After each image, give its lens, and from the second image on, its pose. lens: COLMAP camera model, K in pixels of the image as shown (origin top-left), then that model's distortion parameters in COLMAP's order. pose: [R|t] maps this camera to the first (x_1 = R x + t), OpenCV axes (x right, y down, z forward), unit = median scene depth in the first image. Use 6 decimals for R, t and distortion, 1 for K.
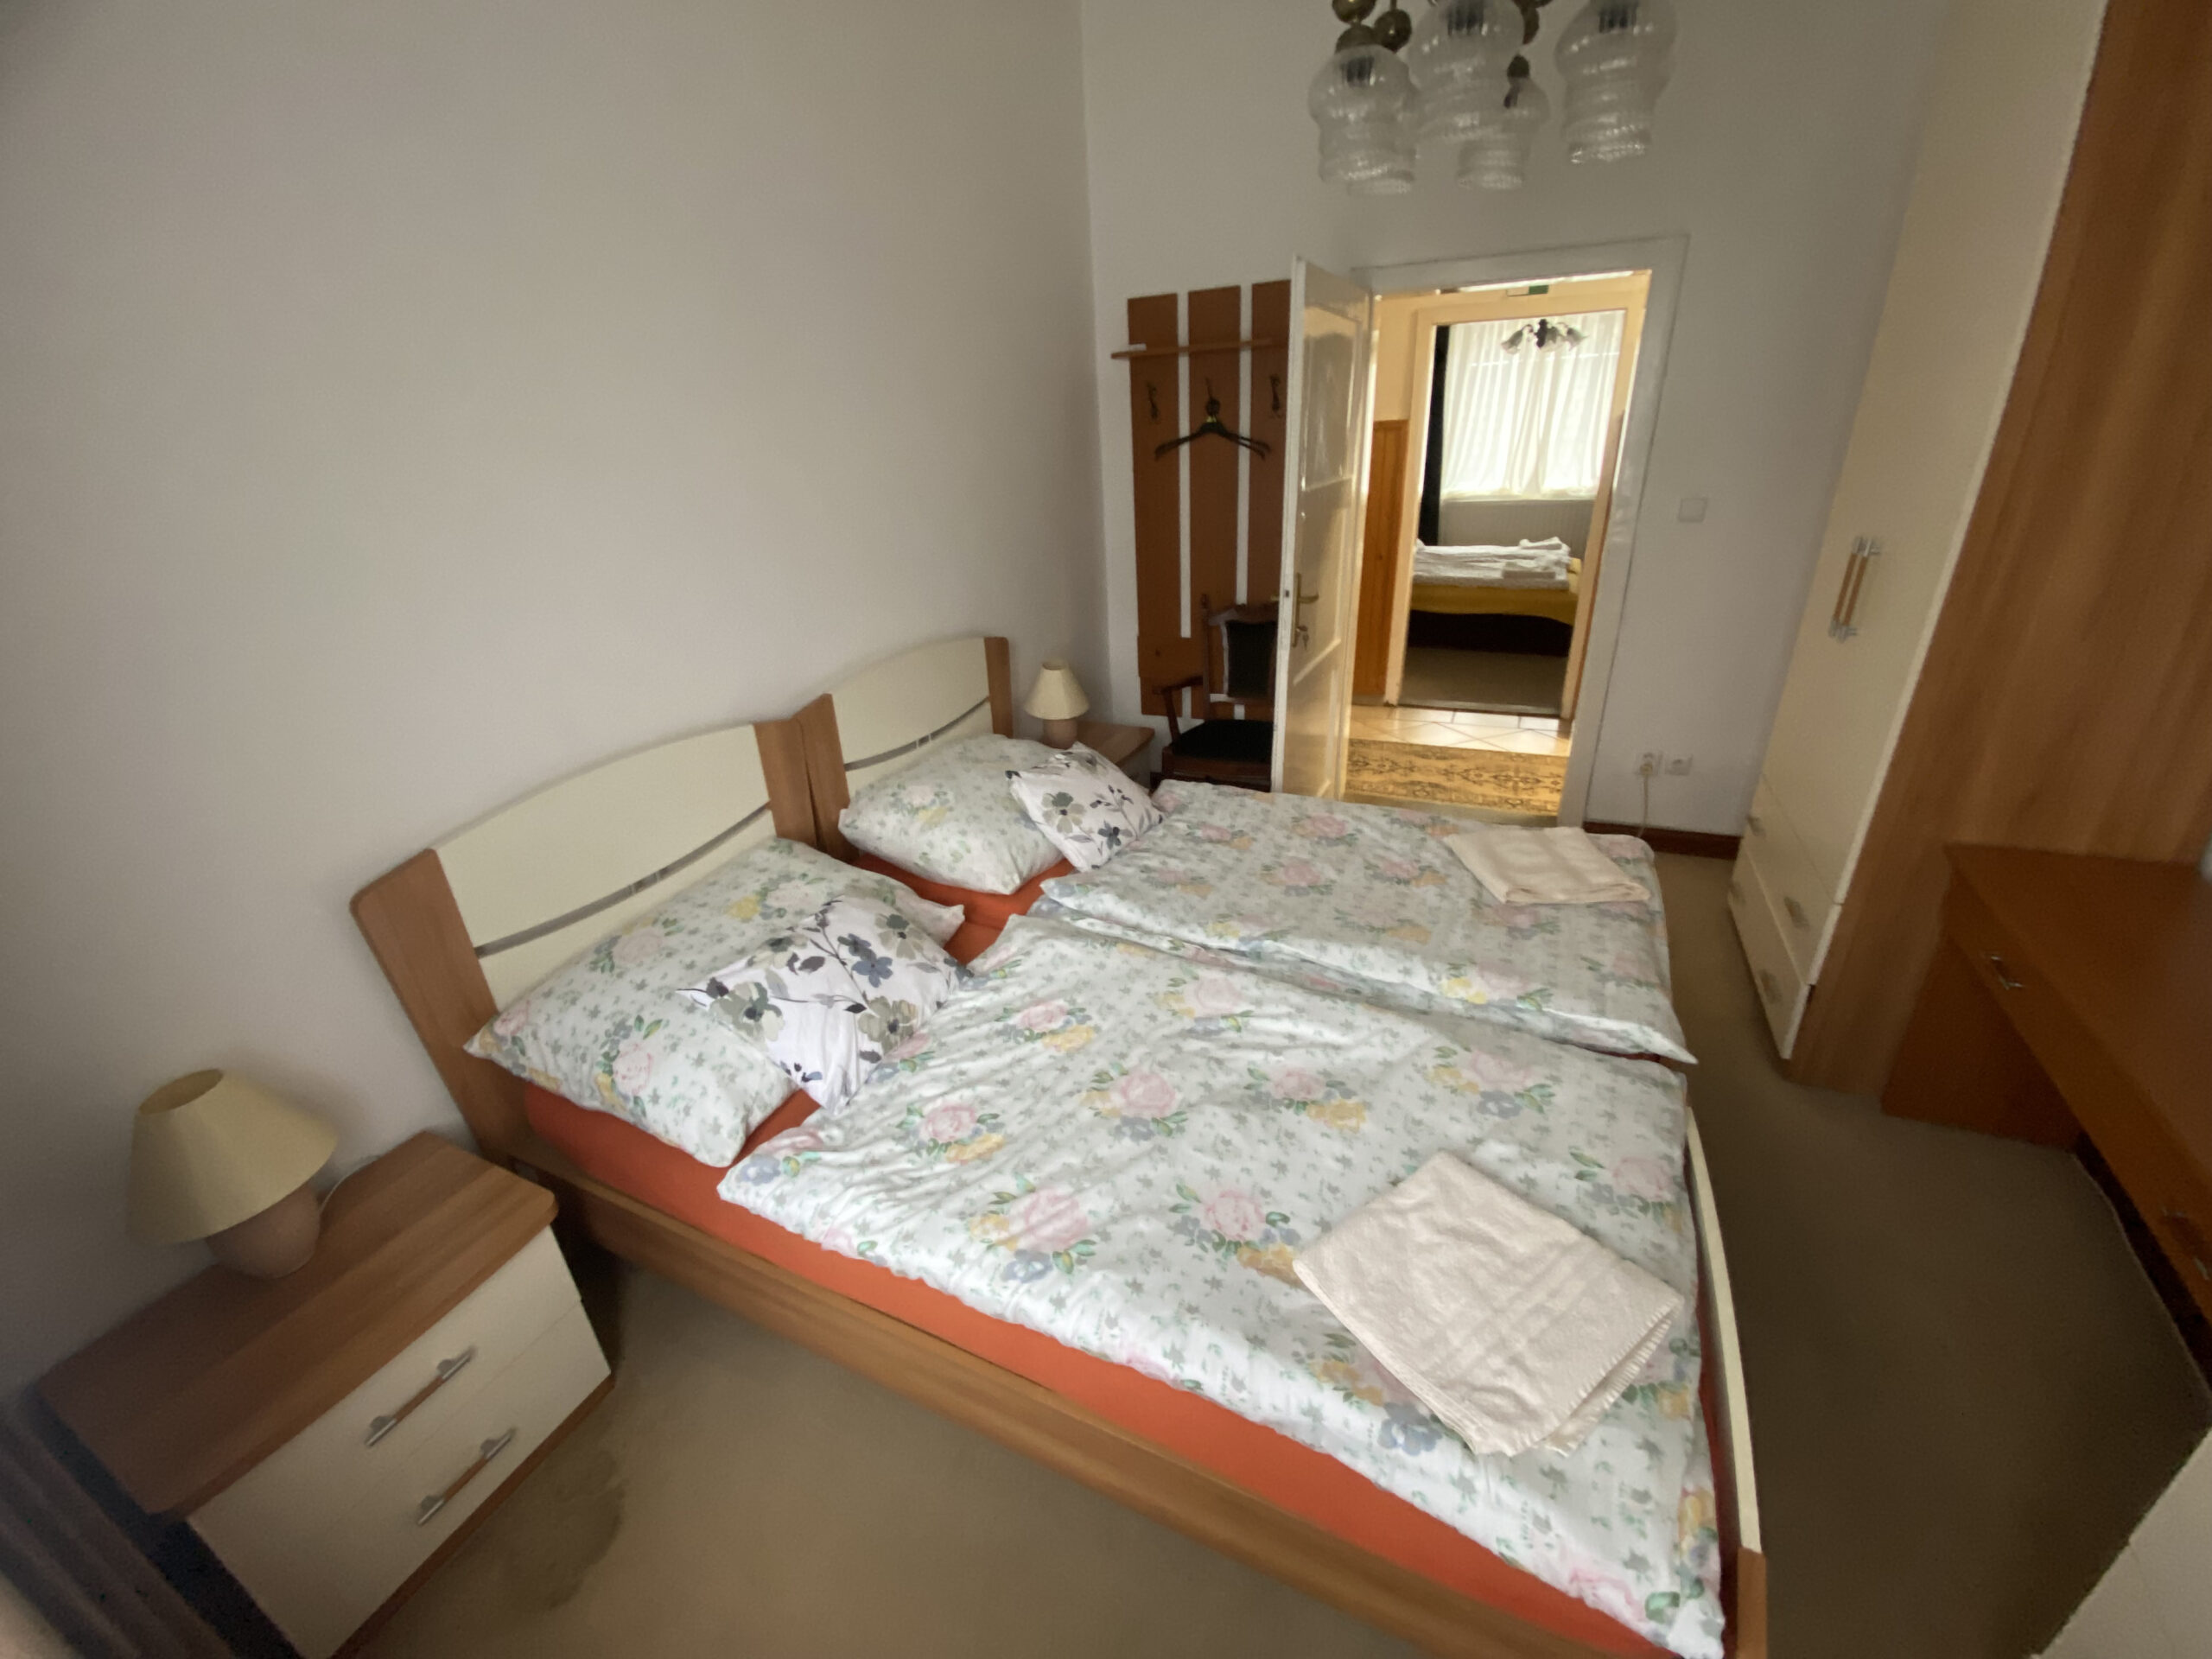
lens RADIAL K [[898.5, 0, 1114.5], [0, 898.5, 817.4], [0, 0, 1]] dist [-0.001252, -0.000406]
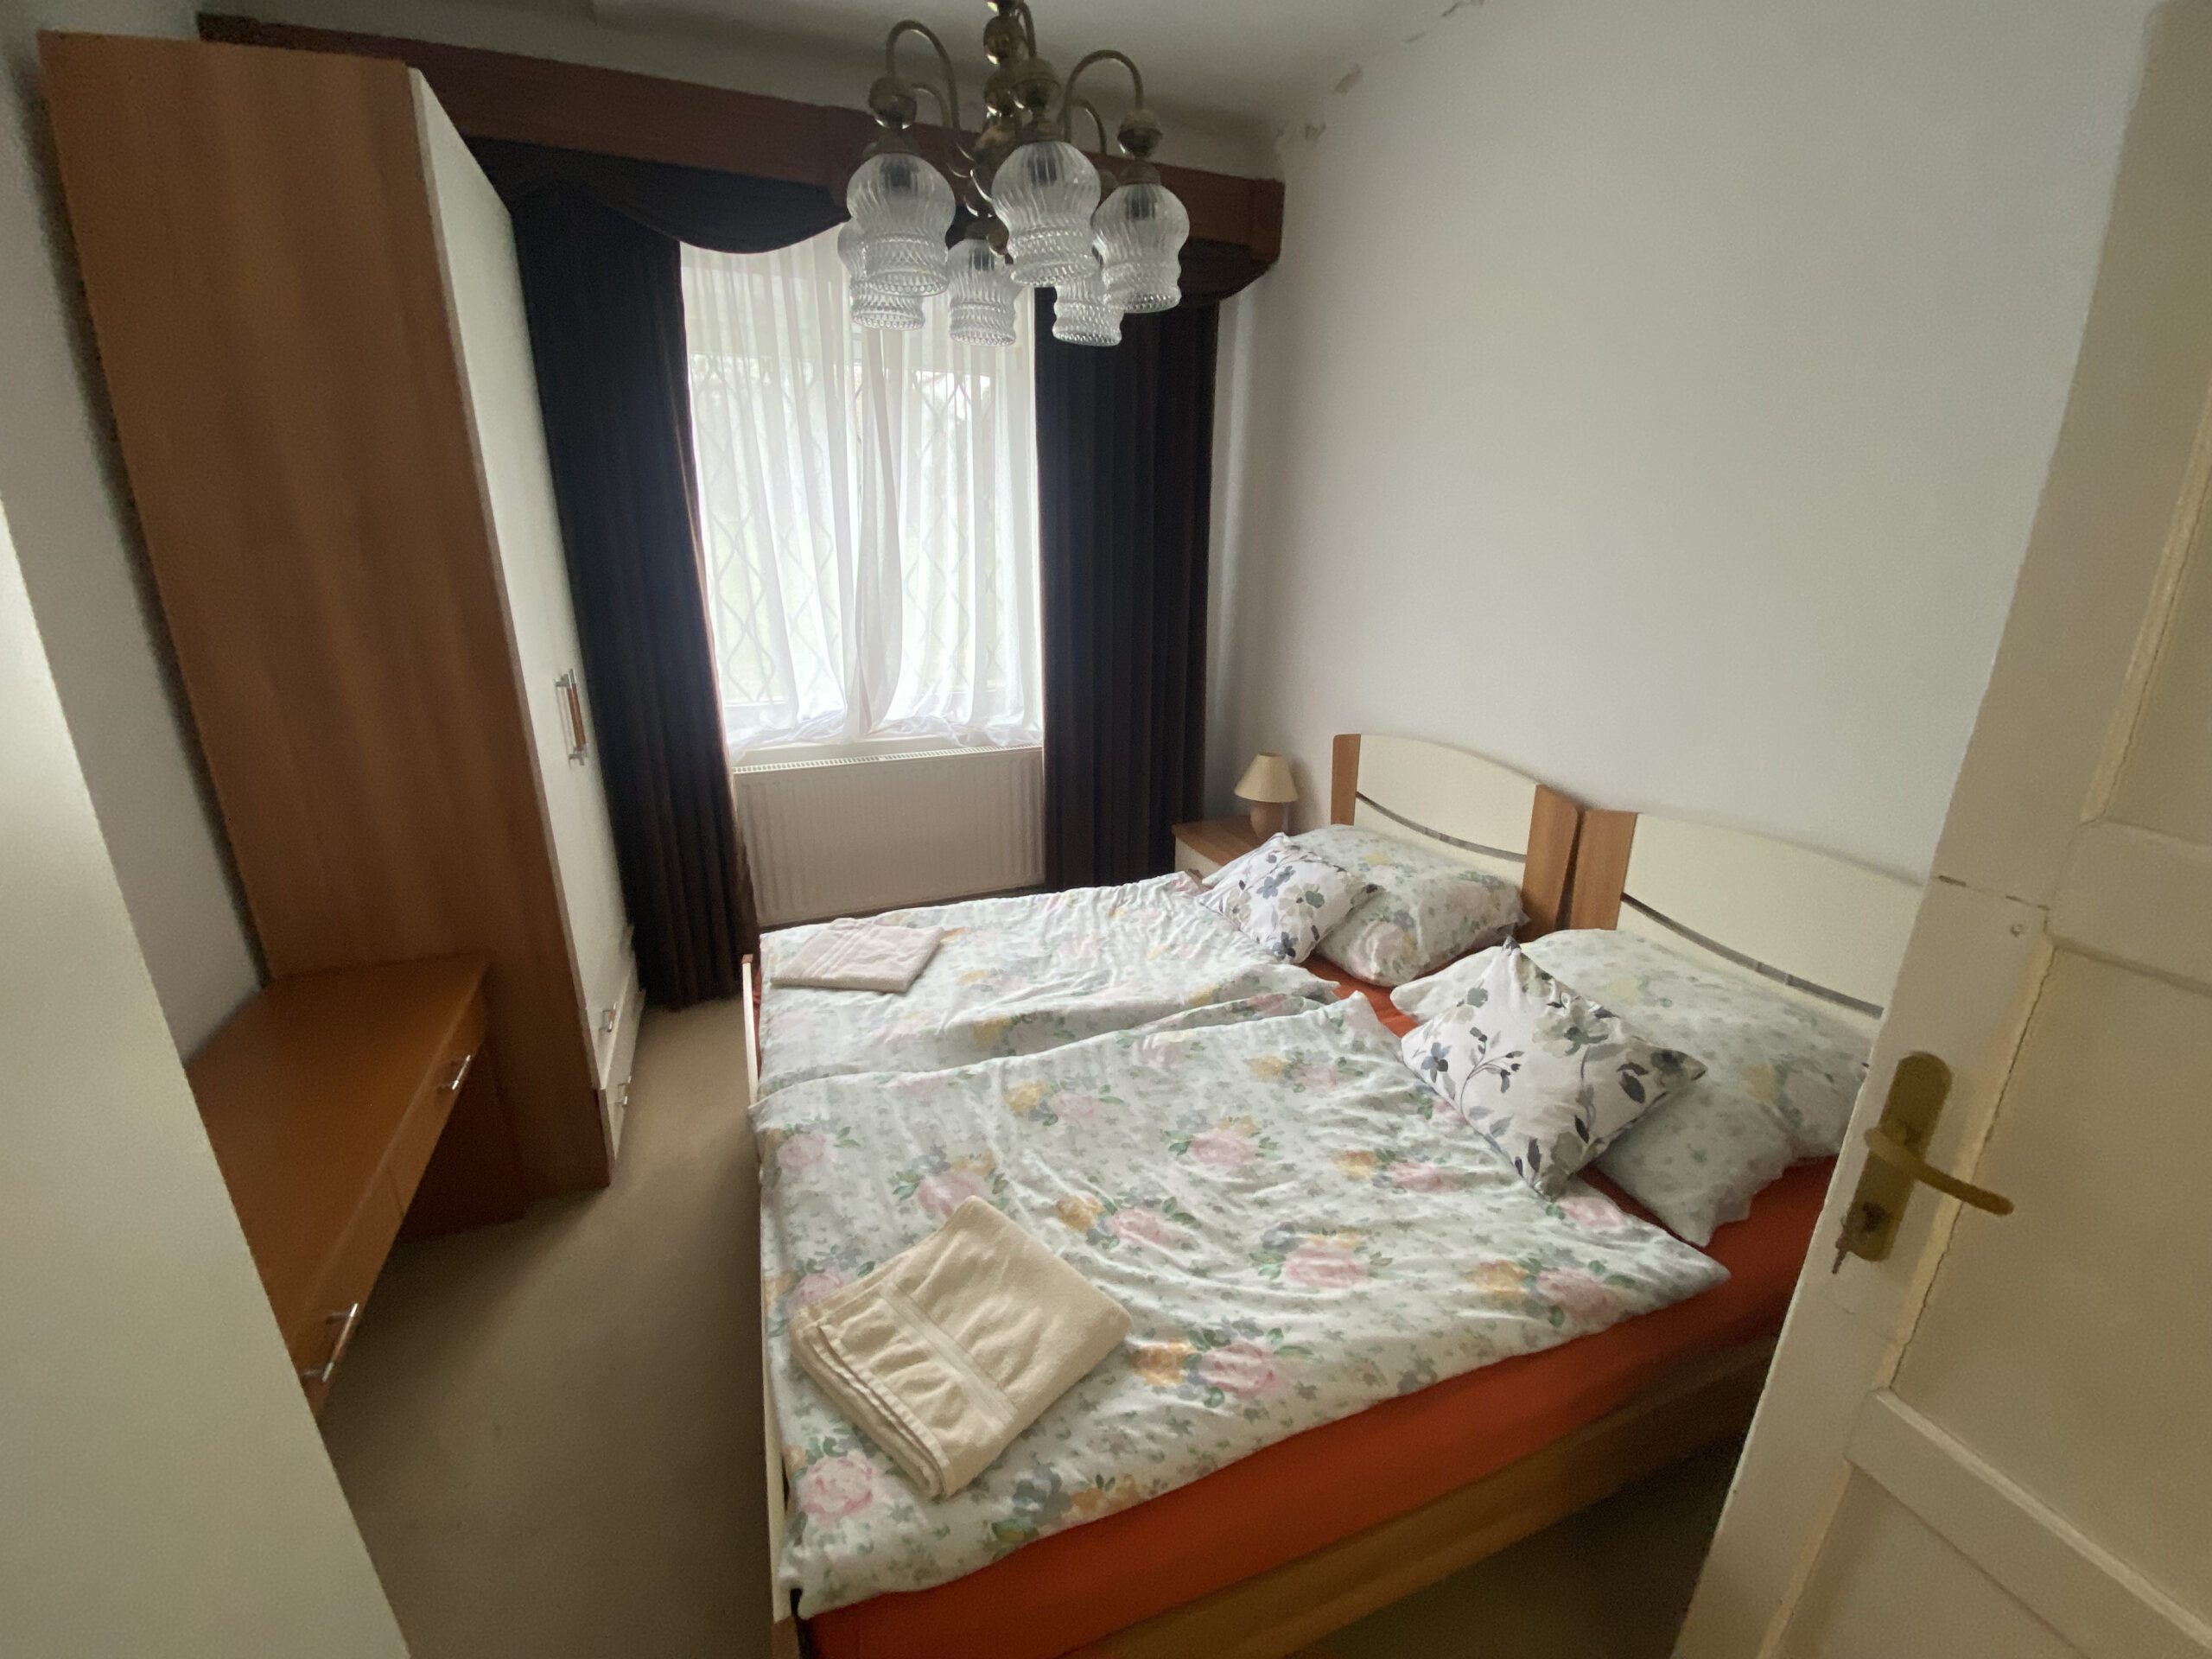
lens RADIAL K [[898.5, 0, 1114.5], [0, 898.5, 817.4], [0, 0, 1]] dist [-0.001252, -0.000406]
pose [[-0.685739, 0.246647, -0.684783, 0.864161], [-0.260683, 0.795192, 0.547461, -0.647434], [0.679563, 0.553927, -0.480998, 1.427059]]
